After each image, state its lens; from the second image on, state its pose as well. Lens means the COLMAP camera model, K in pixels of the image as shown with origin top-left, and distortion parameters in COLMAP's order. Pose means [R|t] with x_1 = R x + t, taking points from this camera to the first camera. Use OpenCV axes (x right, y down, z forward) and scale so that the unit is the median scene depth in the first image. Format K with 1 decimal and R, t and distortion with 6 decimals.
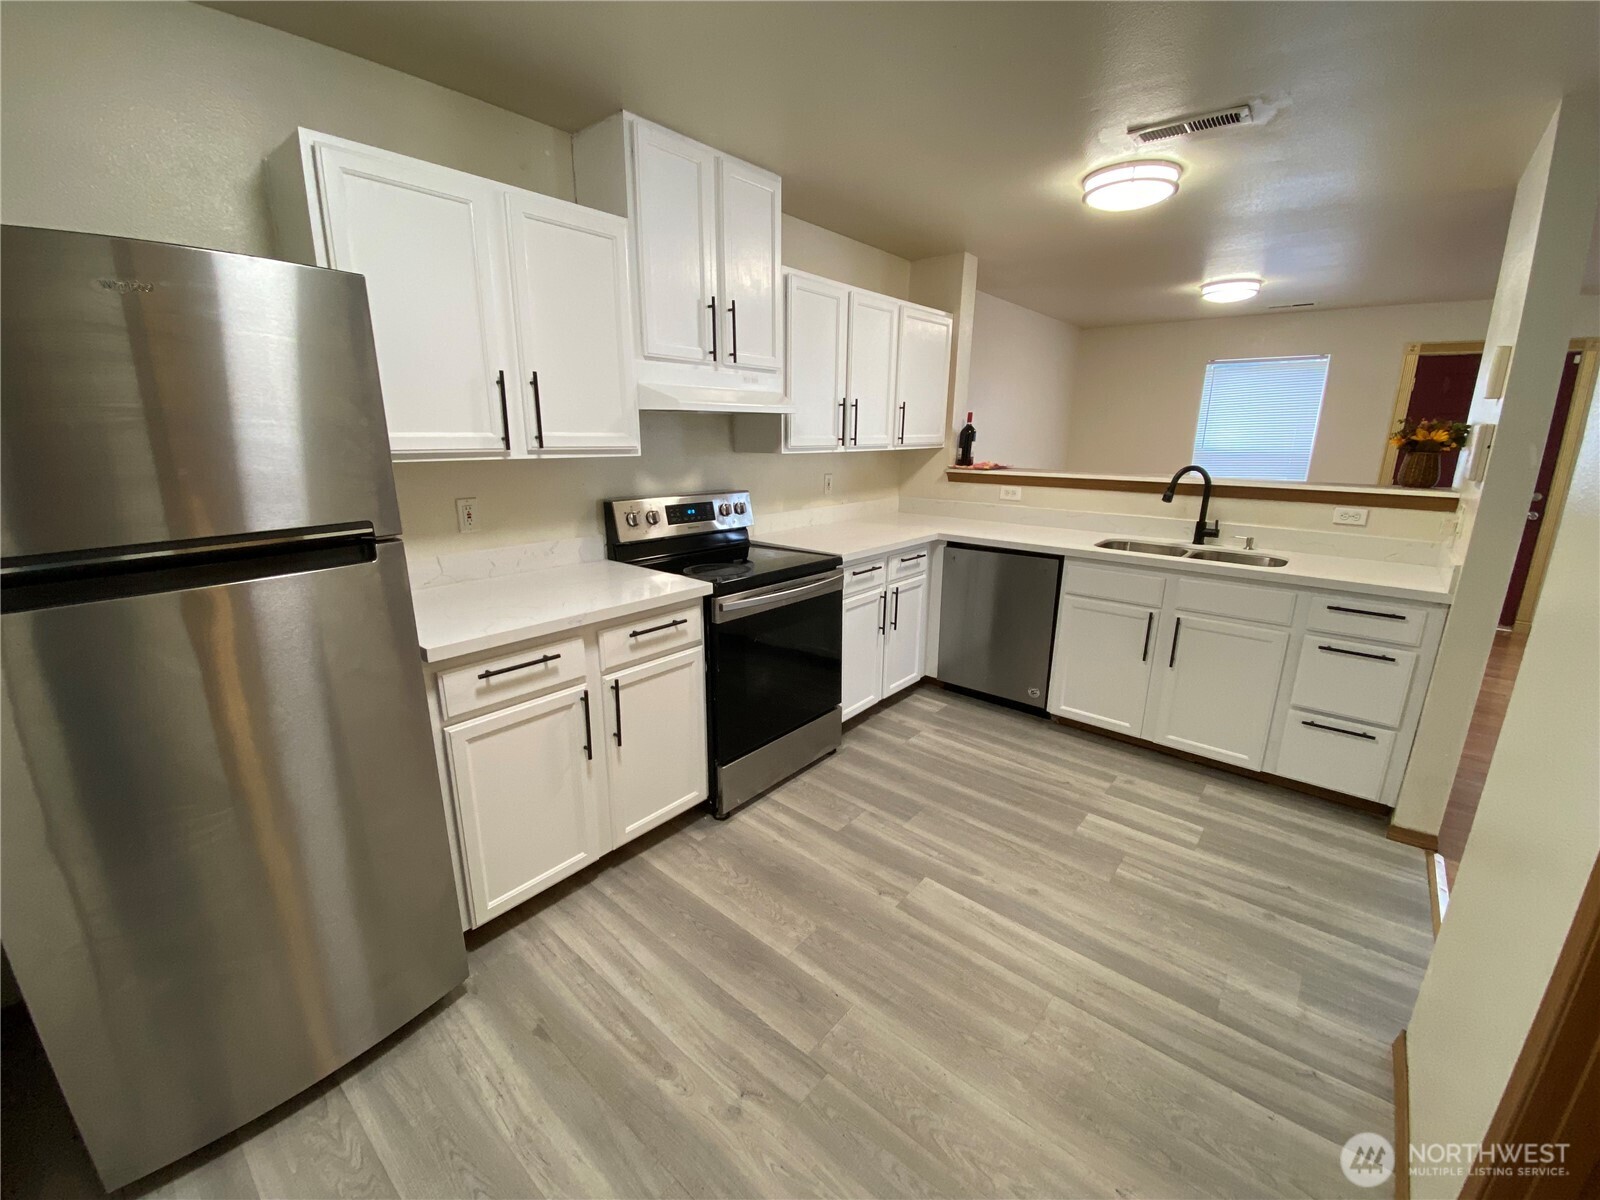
lens RADIAL K [[648.3, 0, 797.3], [0, 648.3, 600.9], [0, 0, 1]] dist [0.013459, -0.017099]
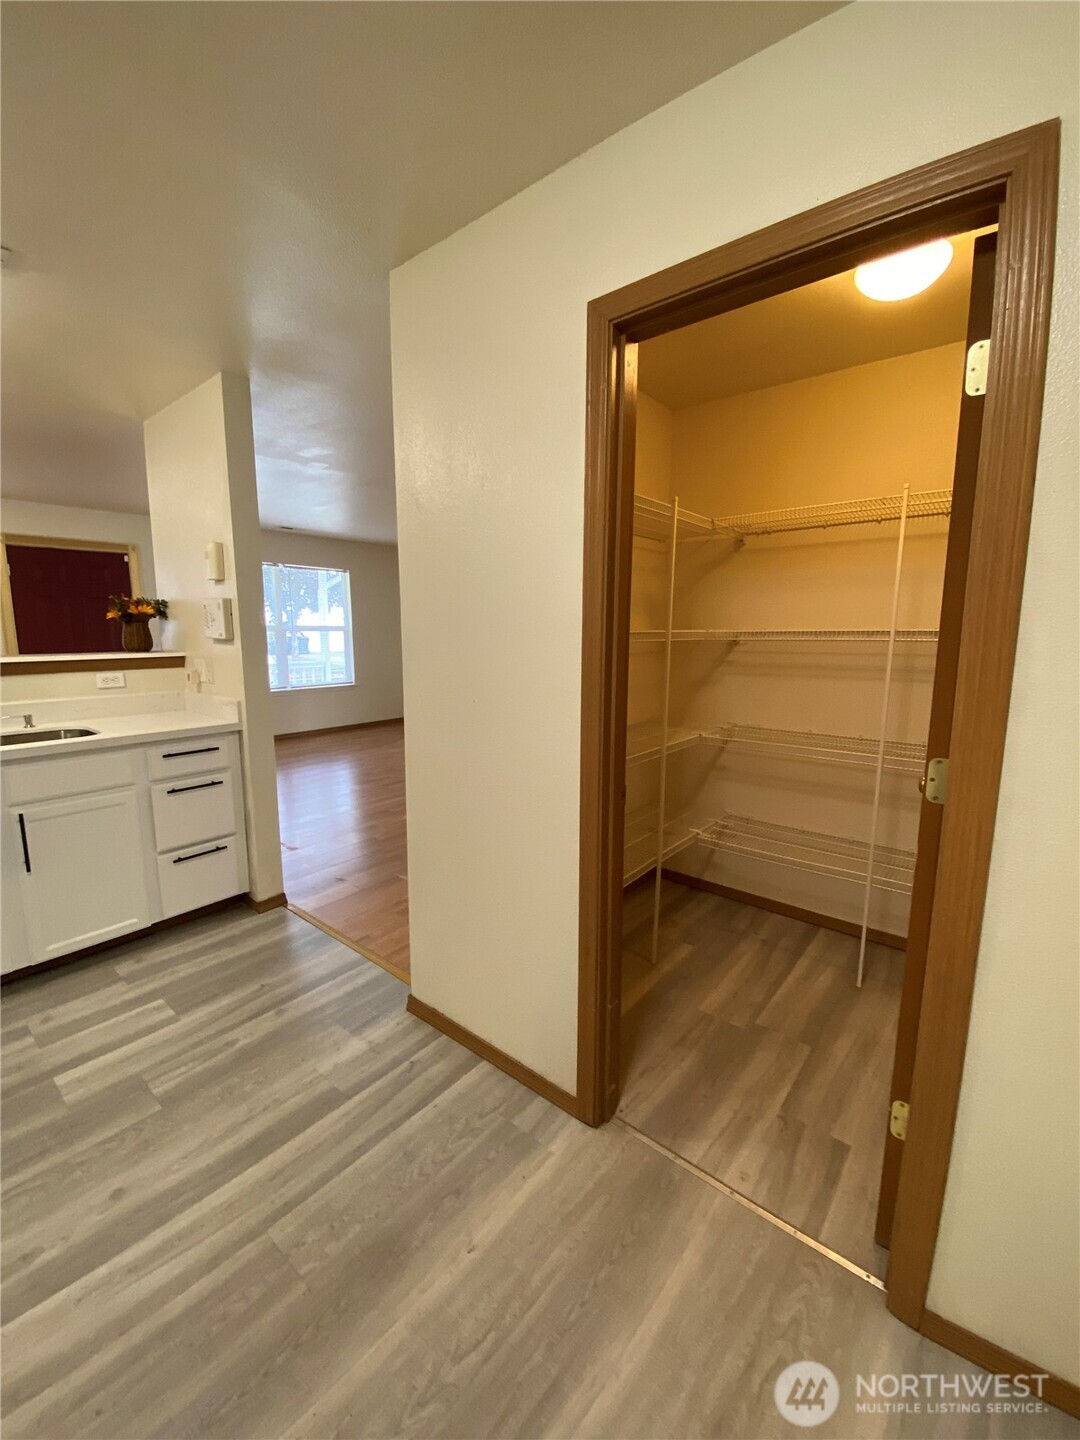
lens RADIAL K [[583.5, 0, 541.5], [0, 583.5, 720.1], [0, 0, 1]] dist [0.013459, -0.017099]
pose [[-0.016252, -0.165491, 0.986077, -0.189414], [0.248133, 0.954689, 0.164313, -0.056383], [-0.968590, 0.247349, 0.025548, 0.332453]]
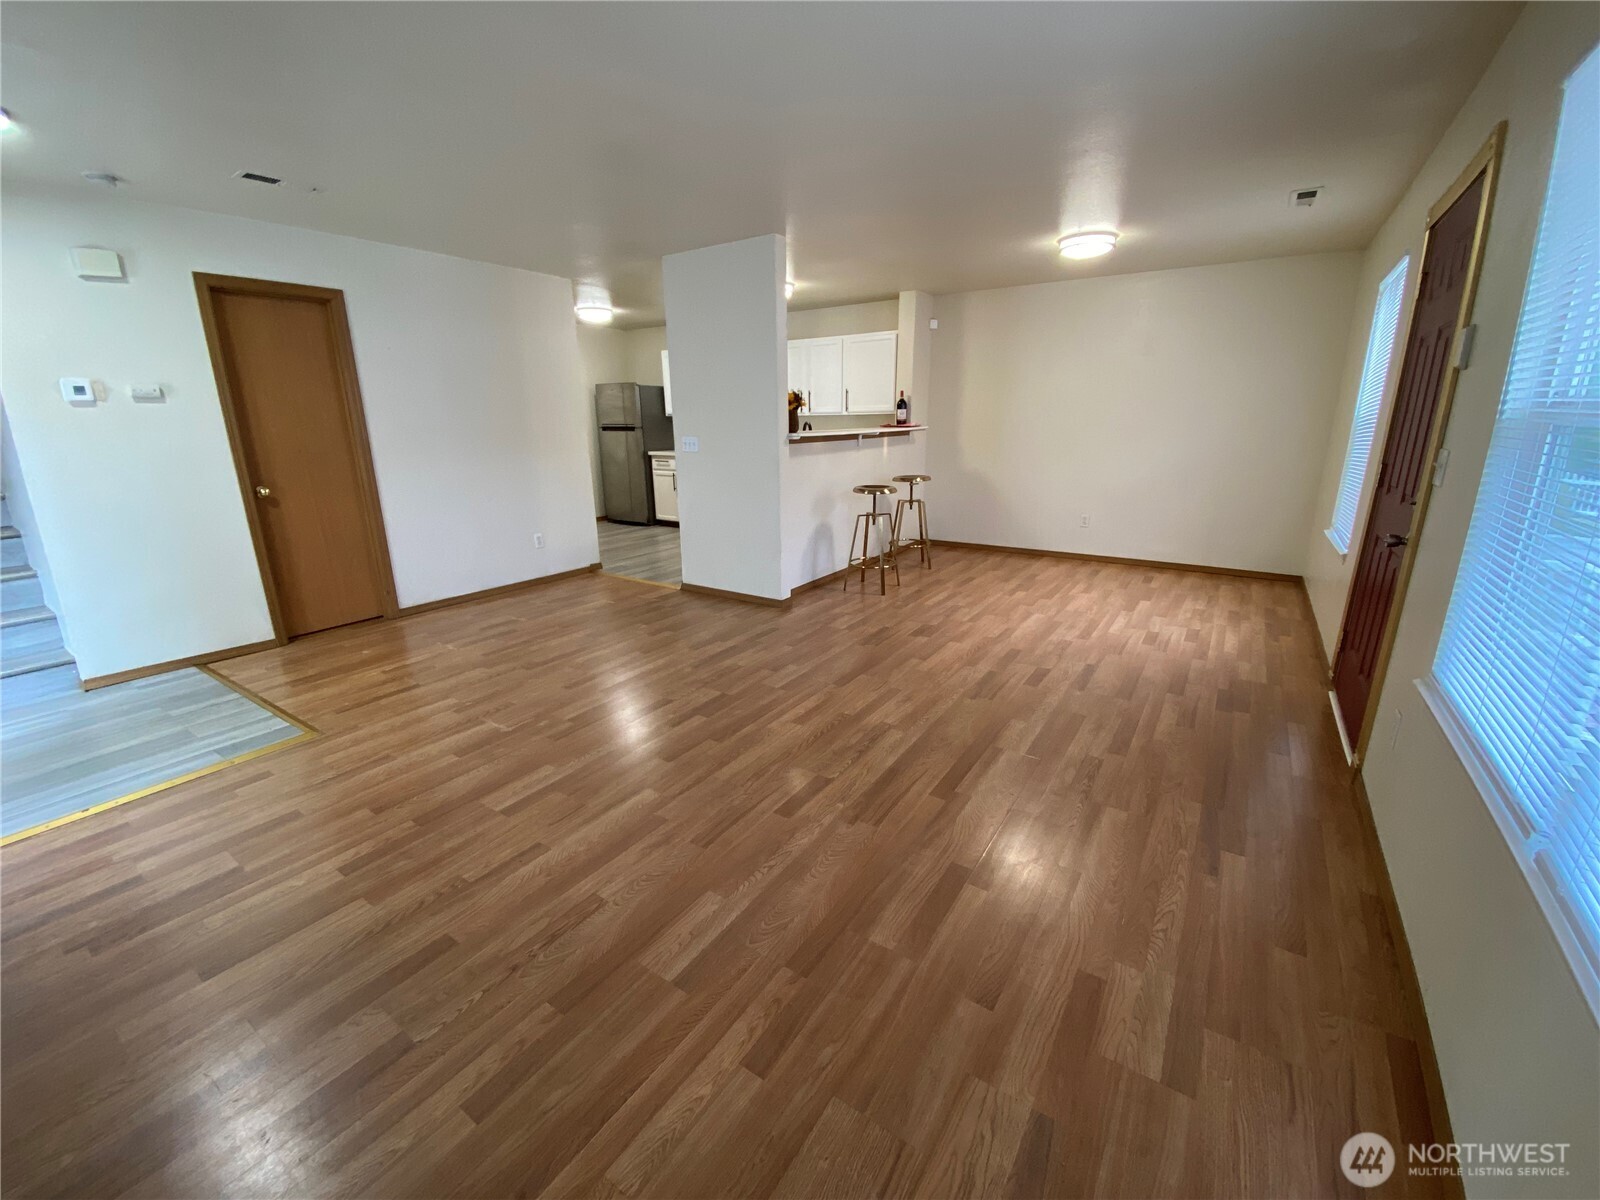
lens RADIAL K [[648.3, 0, 800.1], [0, 648.3, 594.0], [0, 0, 1]] dist [0.013459, -0.017099]
pose [[0.106570, 0.260927, -0.959458, 3.135941], [-0.239176, 0.943347, 0.229979, -0.212691], [0.965110, 0.204970, 0.162940, 1.006444]]
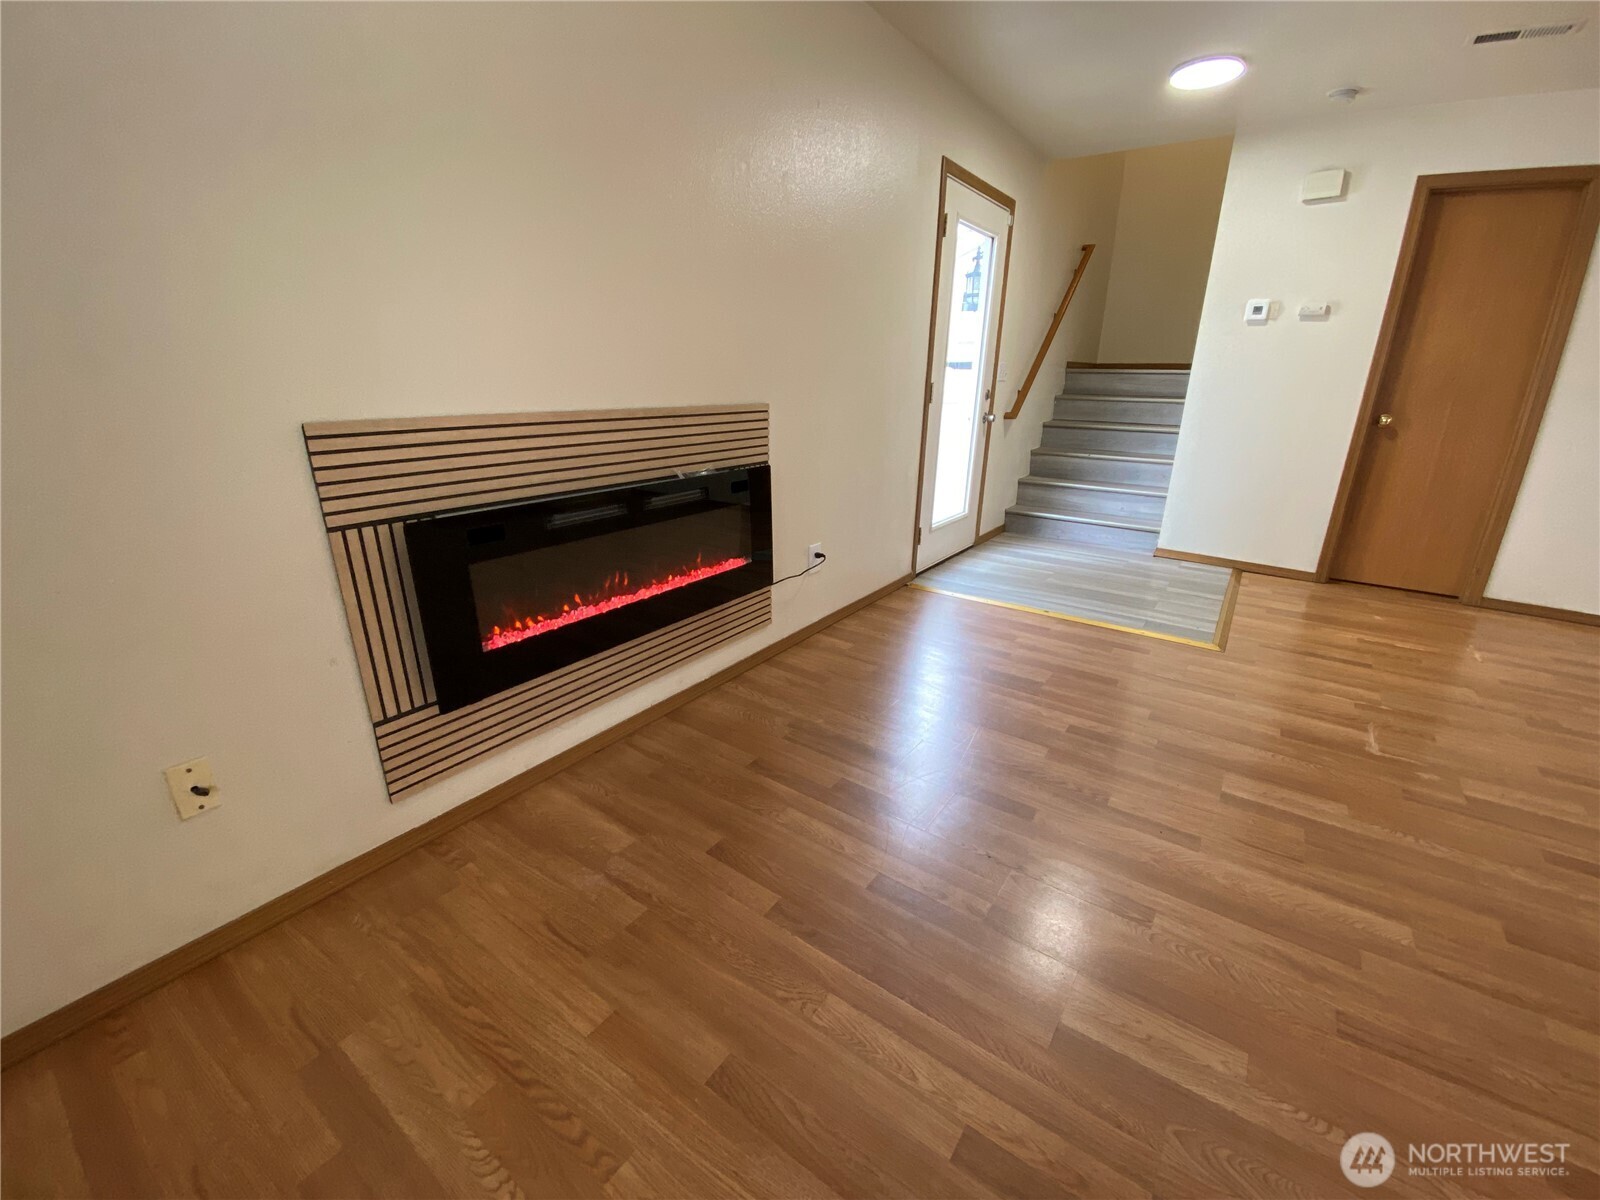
lens RADIAL K [[648.3, 0, 792.8], [0, 648.3, 600.6], [0, 0, 1]] dist [0.013459, -0.017099]
pose [[-0.997688, 0.016586, -0.065911, 2.825240], [-0.022691, 0.832836, 0.553055, -0.203683], [0.064066, 0.553271, -0.830534, 1.292064]]
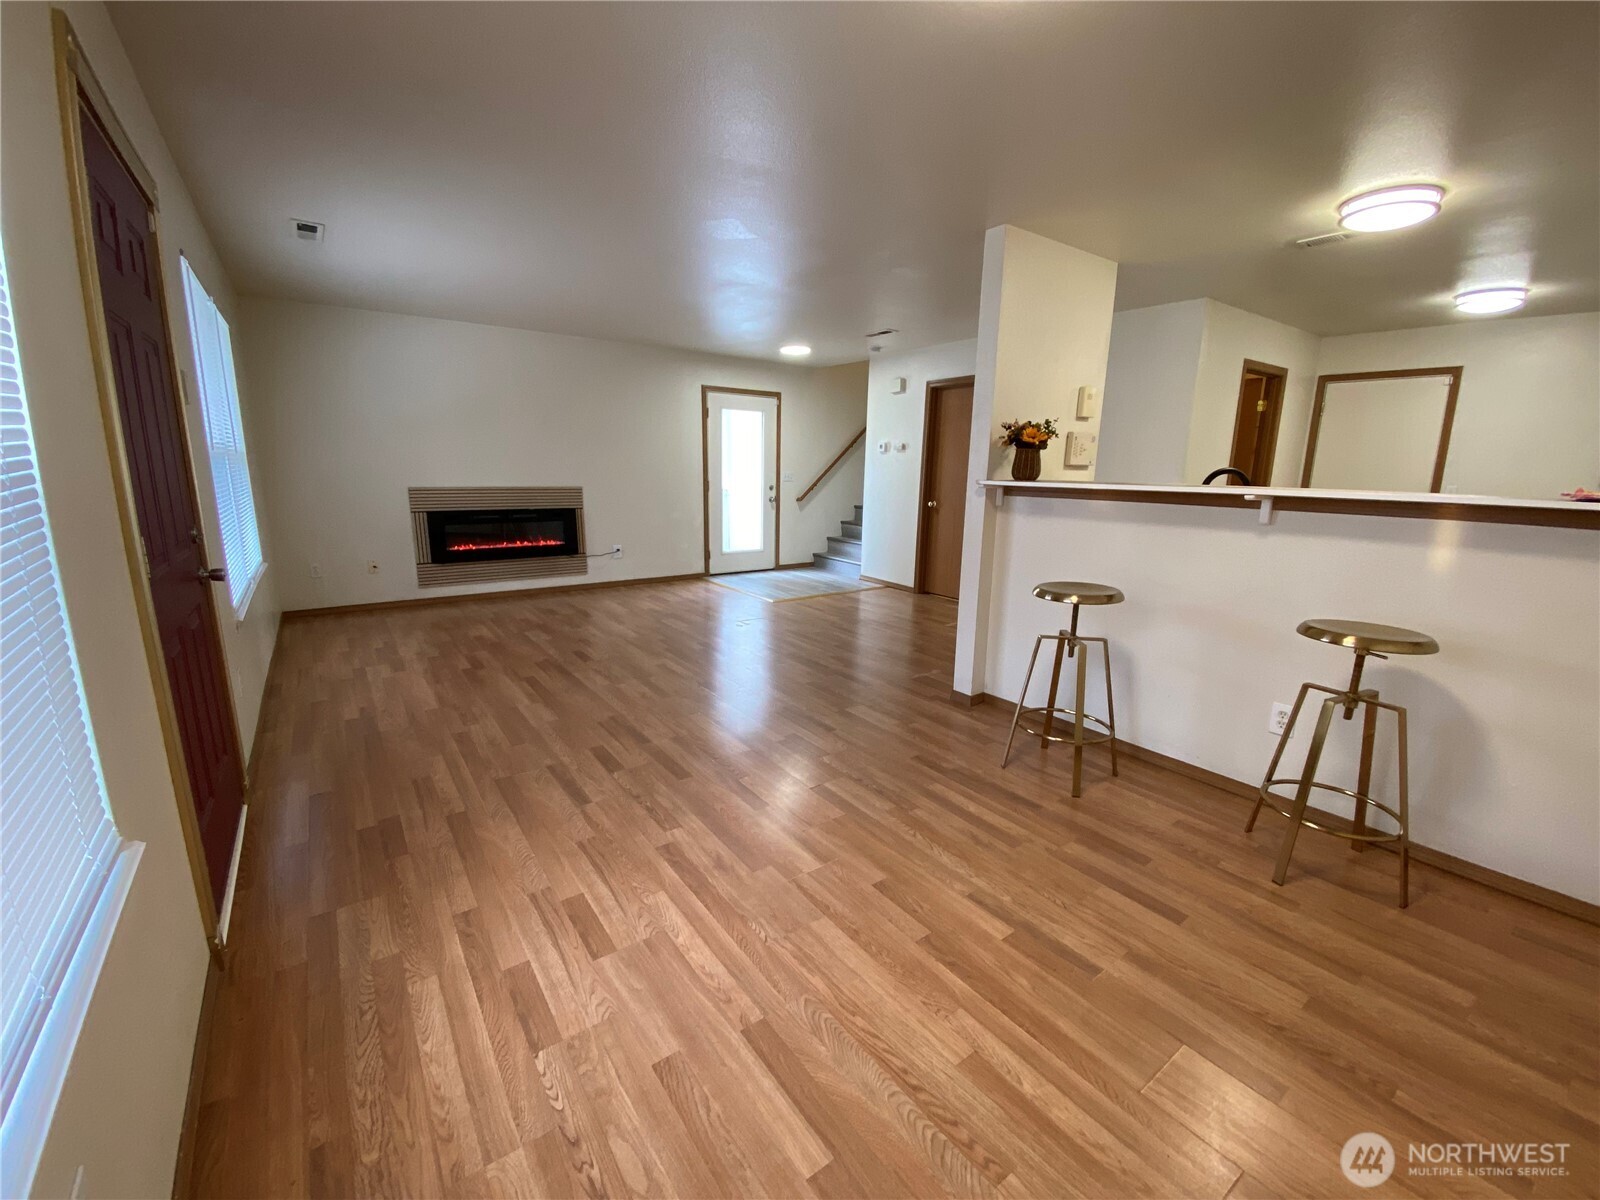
lens RADIAL K [[648.3, 0, 796.5], [0, 648.3, 597.6], [0, 0, 1]] dist [0.013459, -0.017099]
pose [[-0.969727, -0.066105, 0.235075, 1.265967], [0.043310, 0.900840, 0.431985, -0.612454], [-0.240321, 0.429088, -0.870706, 2.614095]]
